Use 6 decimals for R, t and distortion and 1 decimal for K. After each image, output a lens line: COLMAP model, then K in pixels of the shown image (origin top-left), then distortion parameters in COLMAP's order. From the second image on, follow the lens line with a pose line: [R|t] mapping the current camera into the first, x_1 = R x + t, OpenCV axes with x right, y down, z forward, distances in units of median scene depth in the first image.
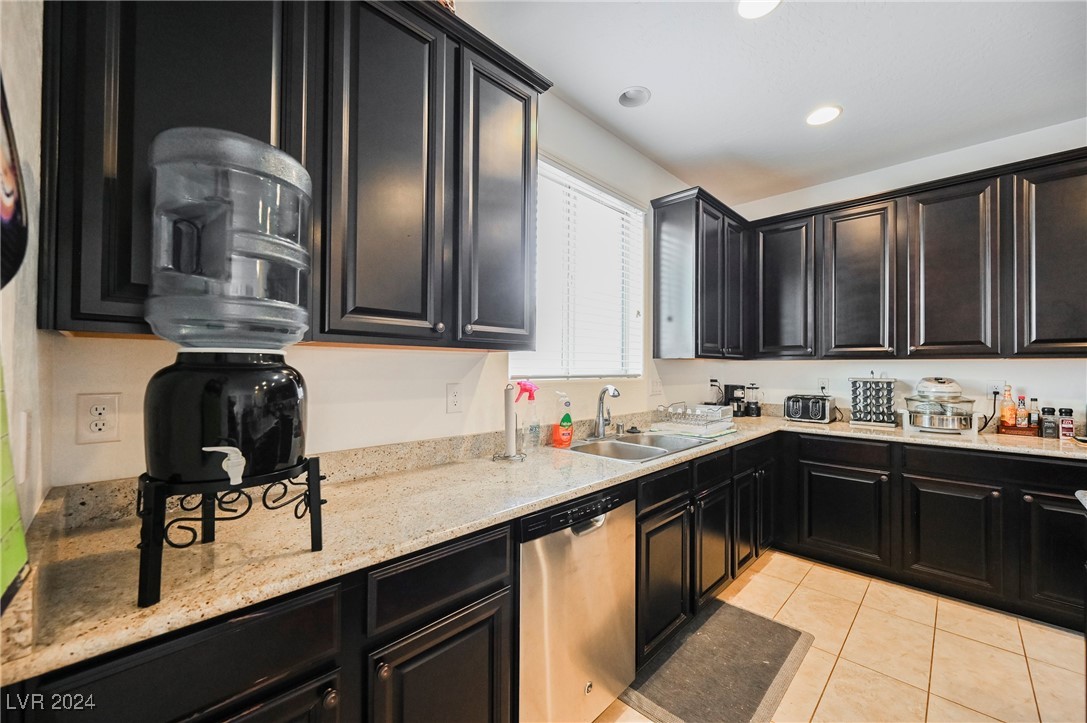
lens RADIAL K [[423.5, 0, 543.5], [0, 423.5, 361.5], [0, 0, 1]] dist [-0.001270, -0.000086]
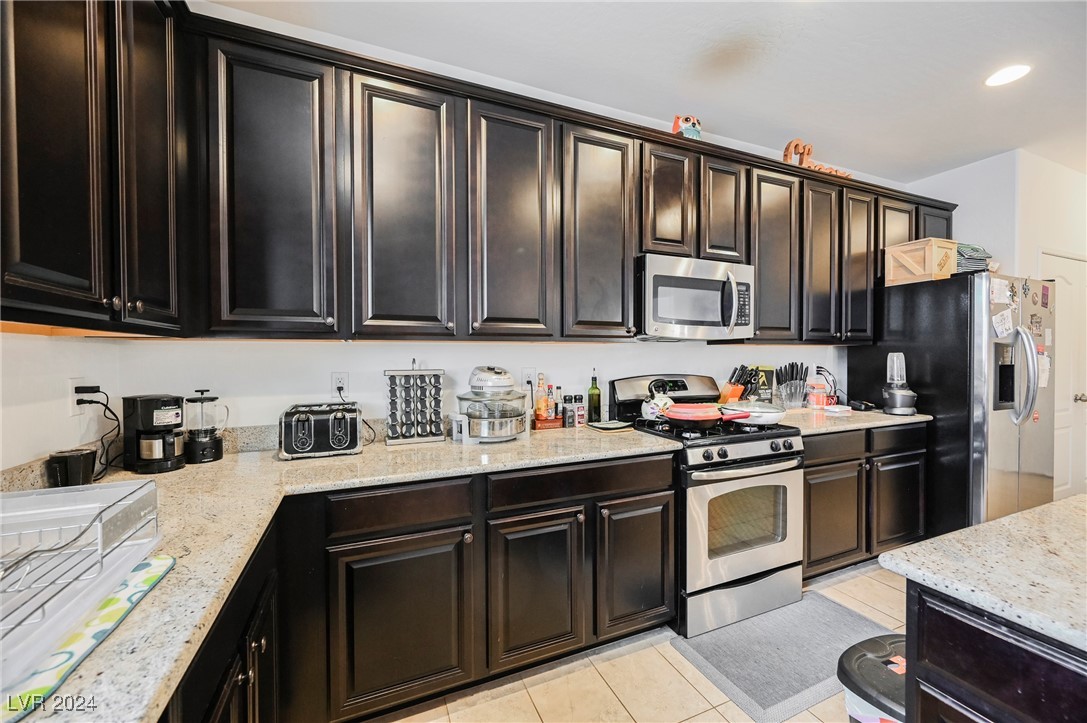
lens RADIAL K [[427.2, 0, 544.1], [0, 427.2, 360.9], [0, 0, 1]] dist [0.000456, -0.000009]
pose [[0.383147, -0.019345, 0.923485, 0.276250], [-0.006658, 0.999697, 0.023704, 0.009724], [-0.923663, -0.015231, 0.382902, 0.636036]]
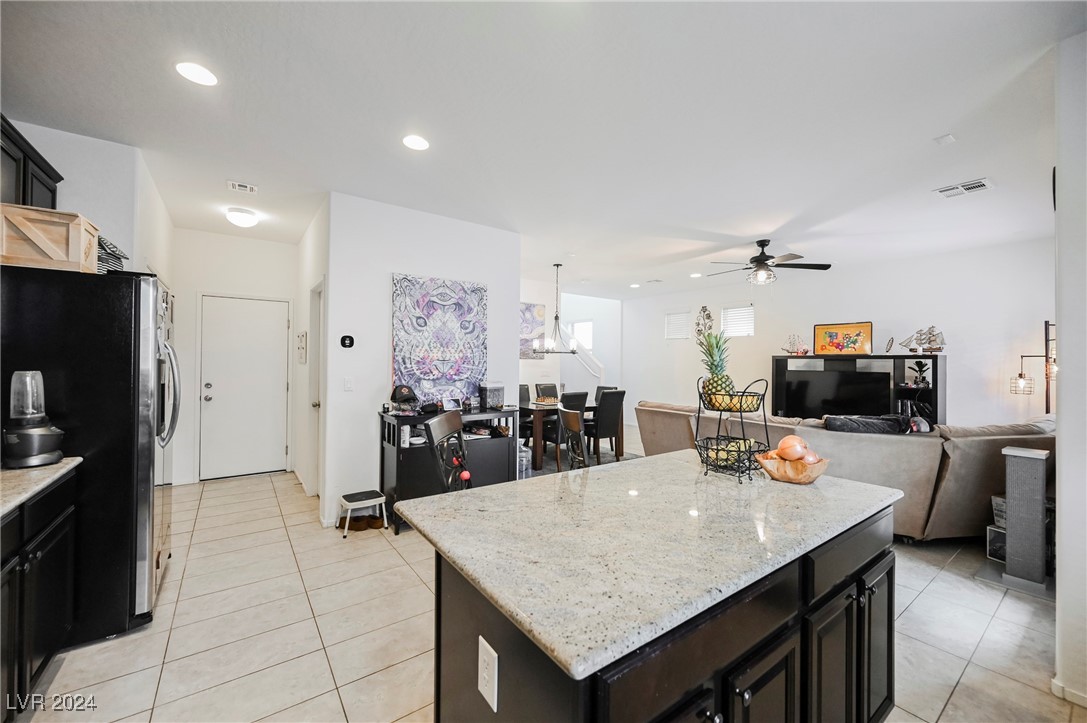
lens RADIAL K [[427.2, 0, 544.1], [0, 427.2, 360.9], [0, 0, 1]] dist [0.000456, -0.000009]
pose [[-0.985785, -0.016500, 0.167200, 0.649596], [-0.019585, 0.999667, -0.016817, -0.012344], [-0.166867, -0.019852, -0.985780, 0.777294]]
